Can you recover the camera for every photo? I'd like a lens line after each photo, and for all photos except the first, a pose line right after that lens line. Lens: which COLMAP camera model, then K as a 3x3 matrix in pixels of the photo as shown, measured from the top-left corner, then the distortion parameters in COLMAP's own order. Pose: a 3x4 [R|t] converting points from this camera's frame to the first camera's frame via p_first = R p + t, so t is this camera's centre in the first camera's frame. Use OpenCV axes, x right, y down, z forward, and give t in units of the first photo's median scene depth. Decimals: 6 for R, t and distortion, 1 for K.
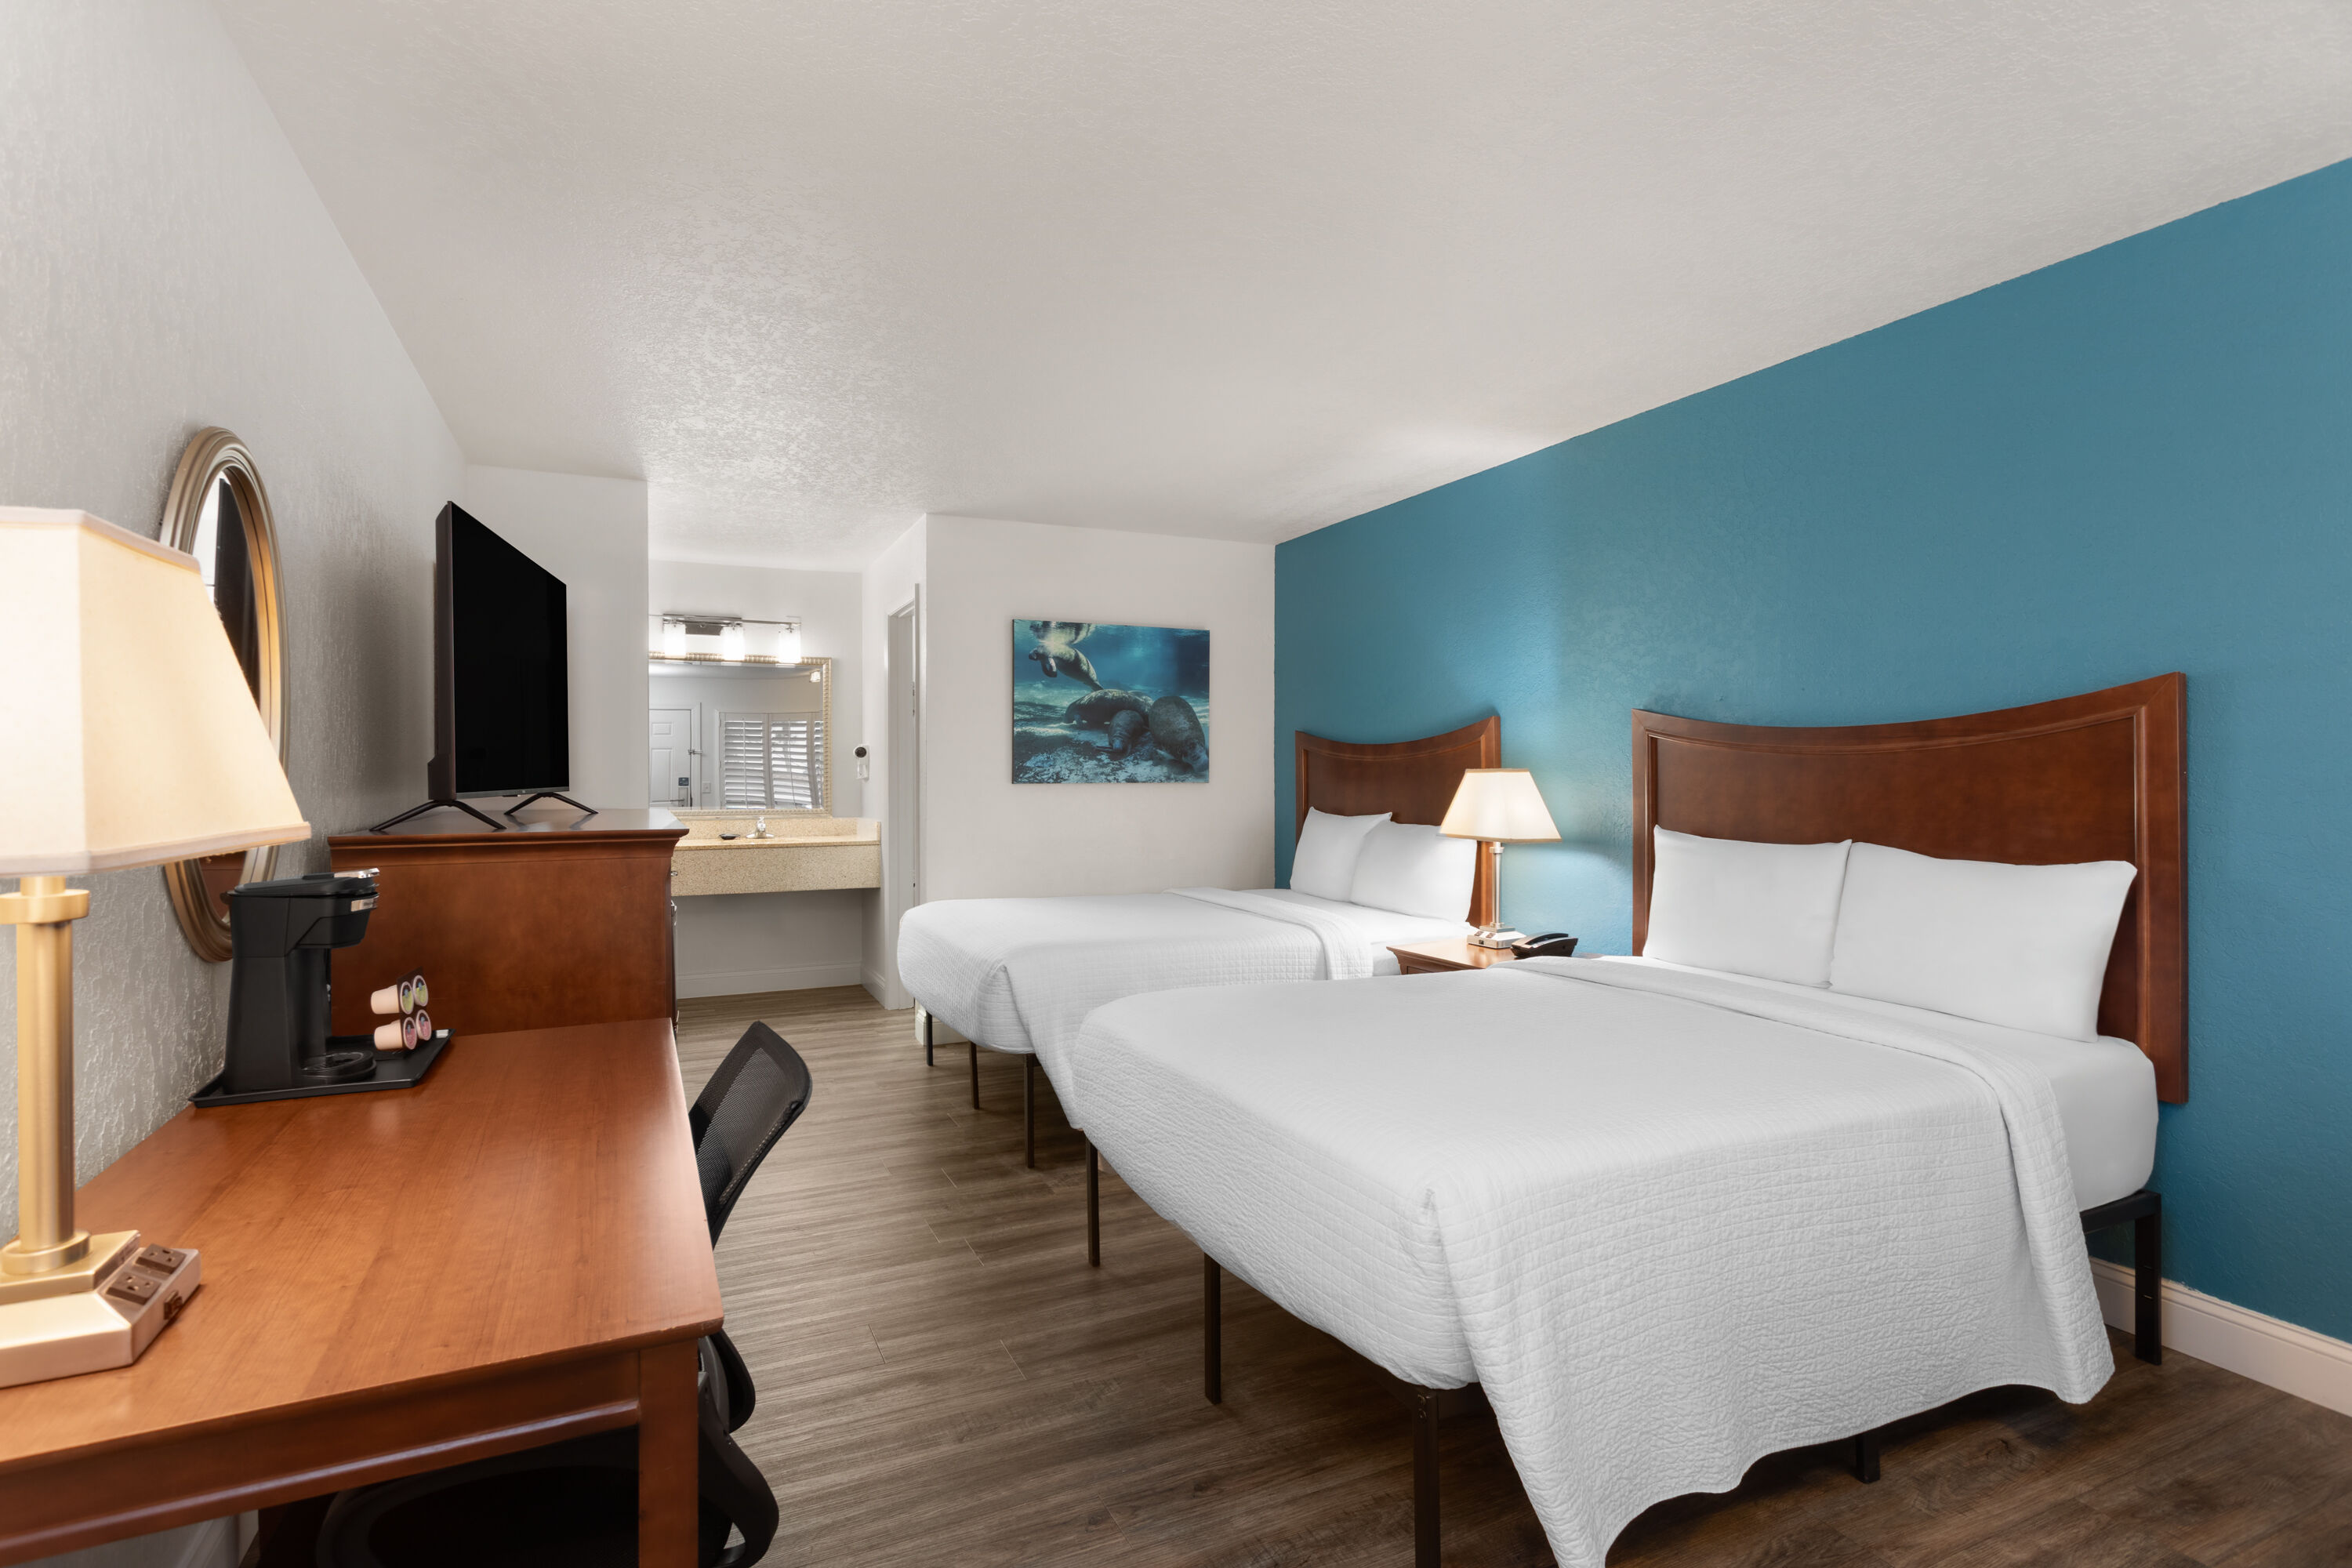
lens RADIAL K [[1101.6, 0, 1142.1], [0, 1101.6, 781.2], [0, 0, 1]] dist [-0.001223, -0.000192]
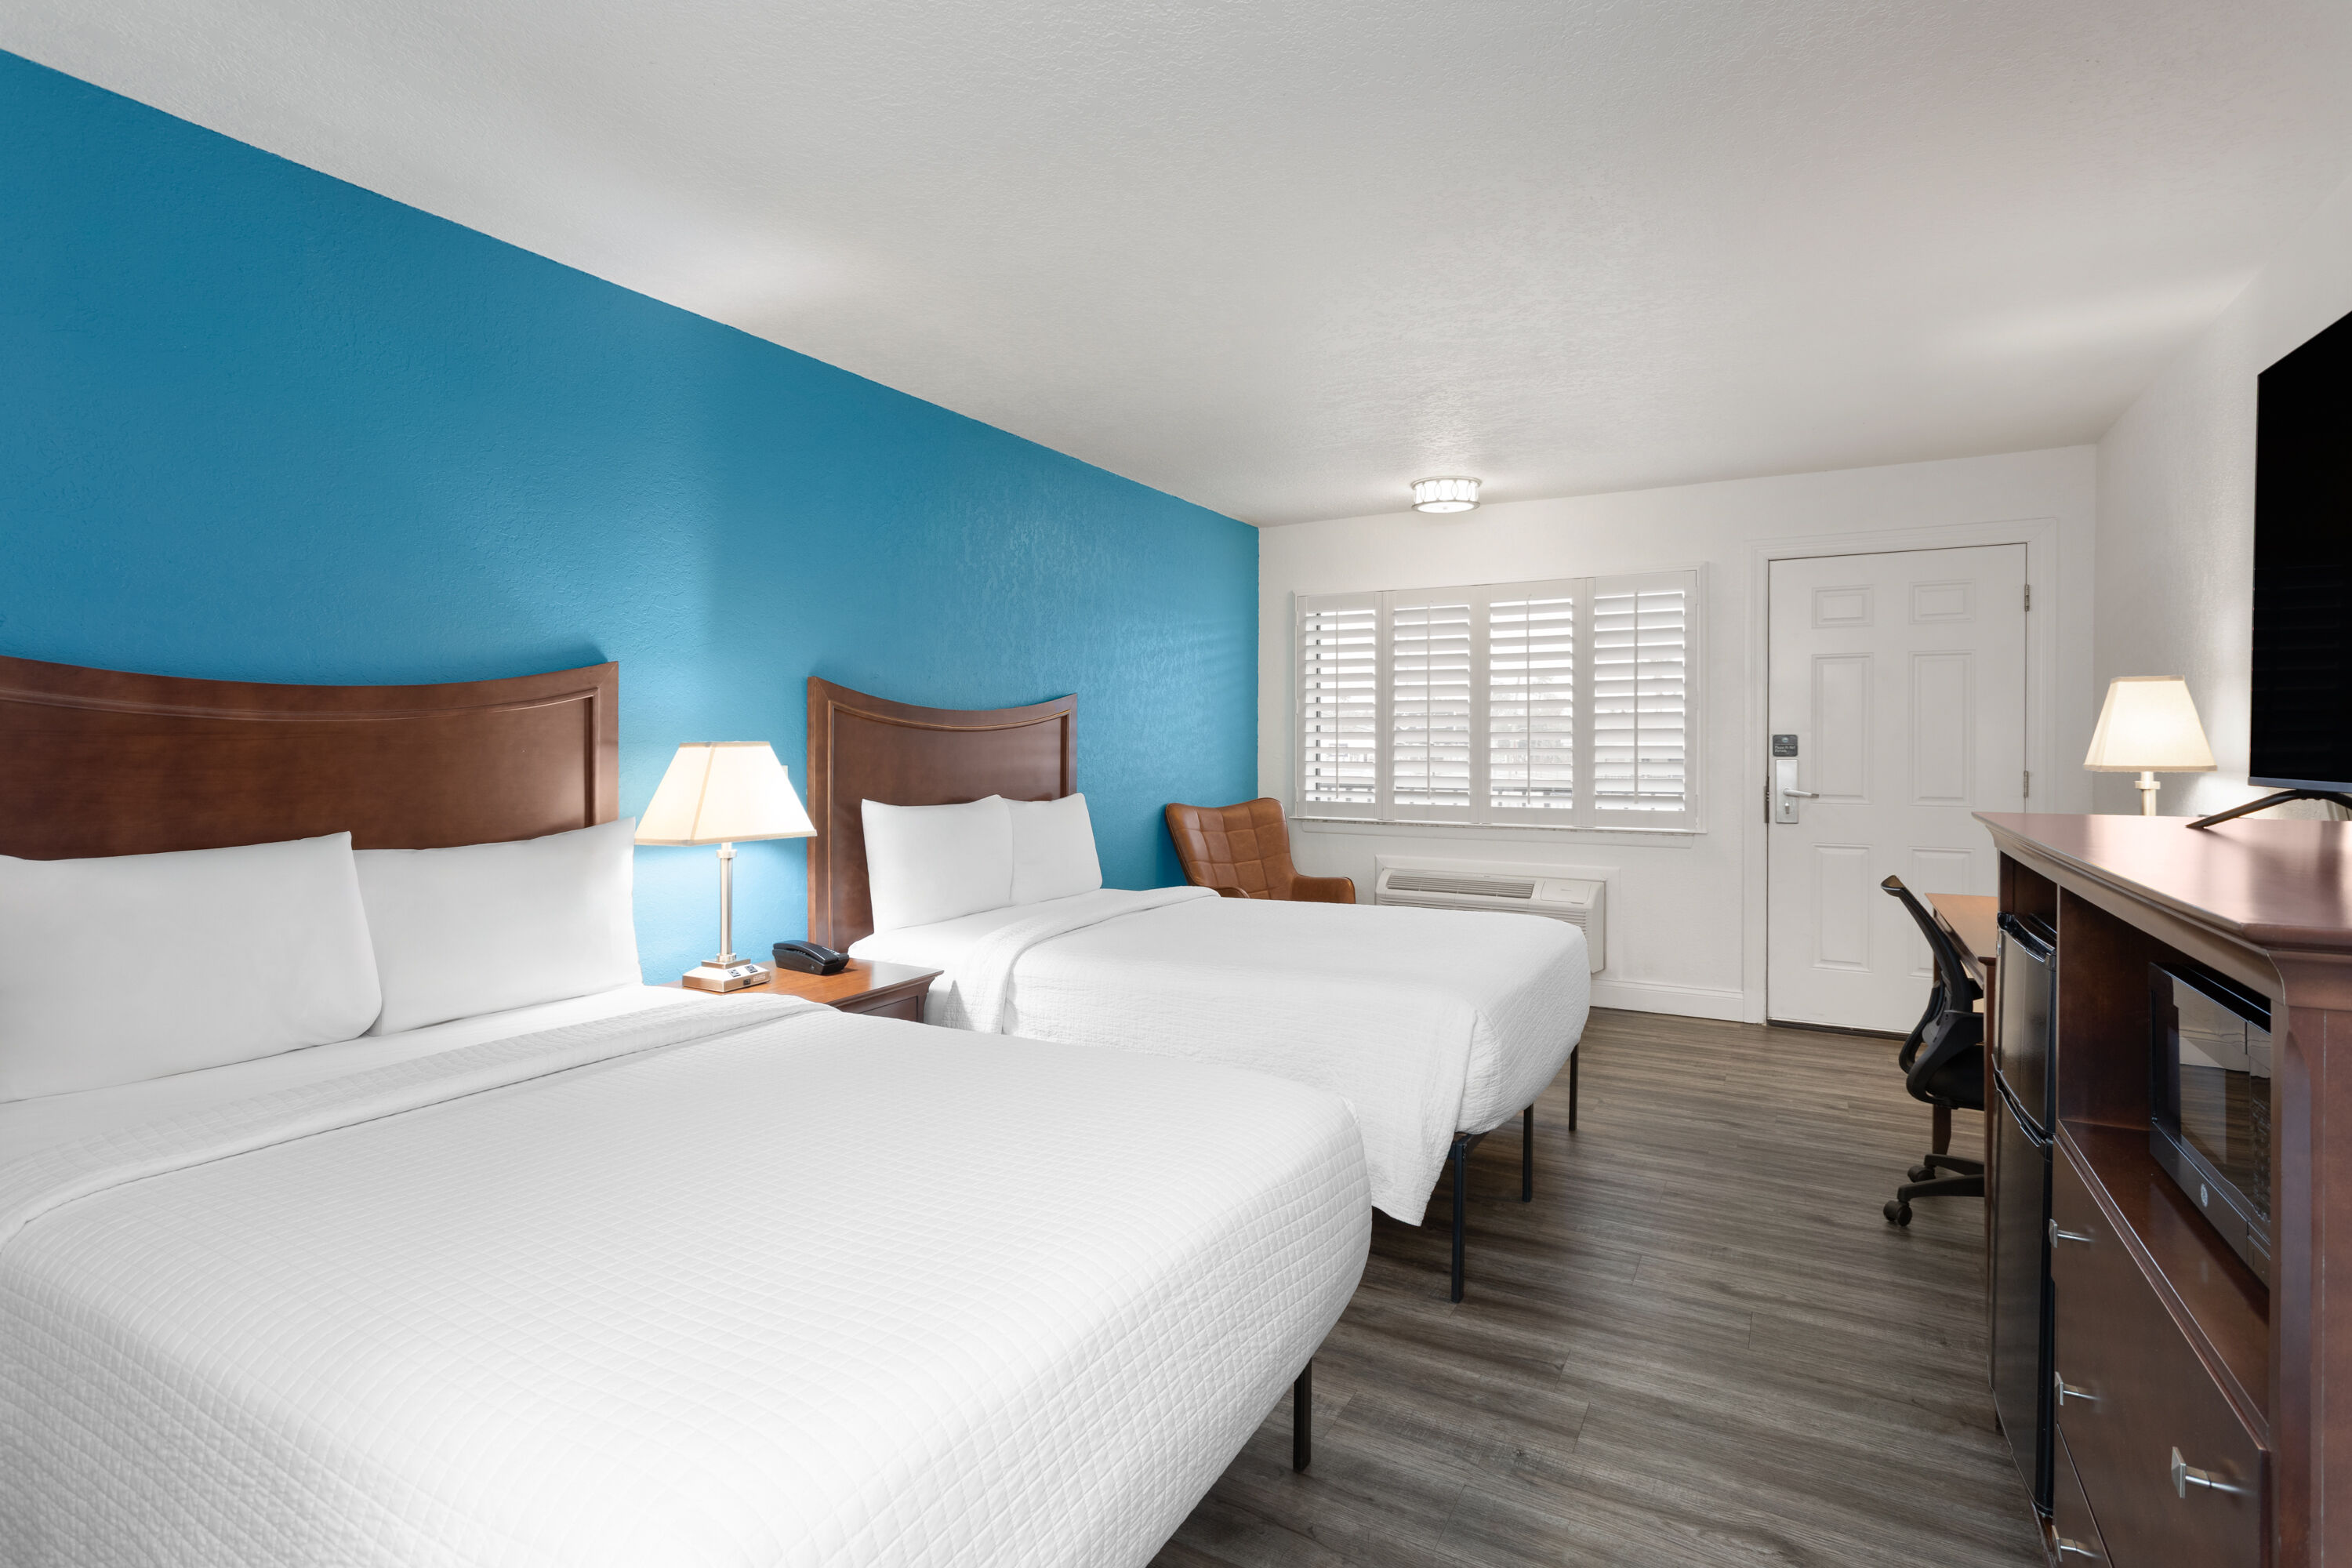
lens RADIAL K [[1101.6, 0, 1142.1], [0, 1101.6, 781.2], [0, 0, 1]] dist [-0.001223, -0.000192]
pose [[-0.562112, -0.008053, 0.827022, -0.376405], [0.012326, 0.999760, 0.018113, 0.002280], [-0.826970, 0.020375, -0.561877, 1.016577]]
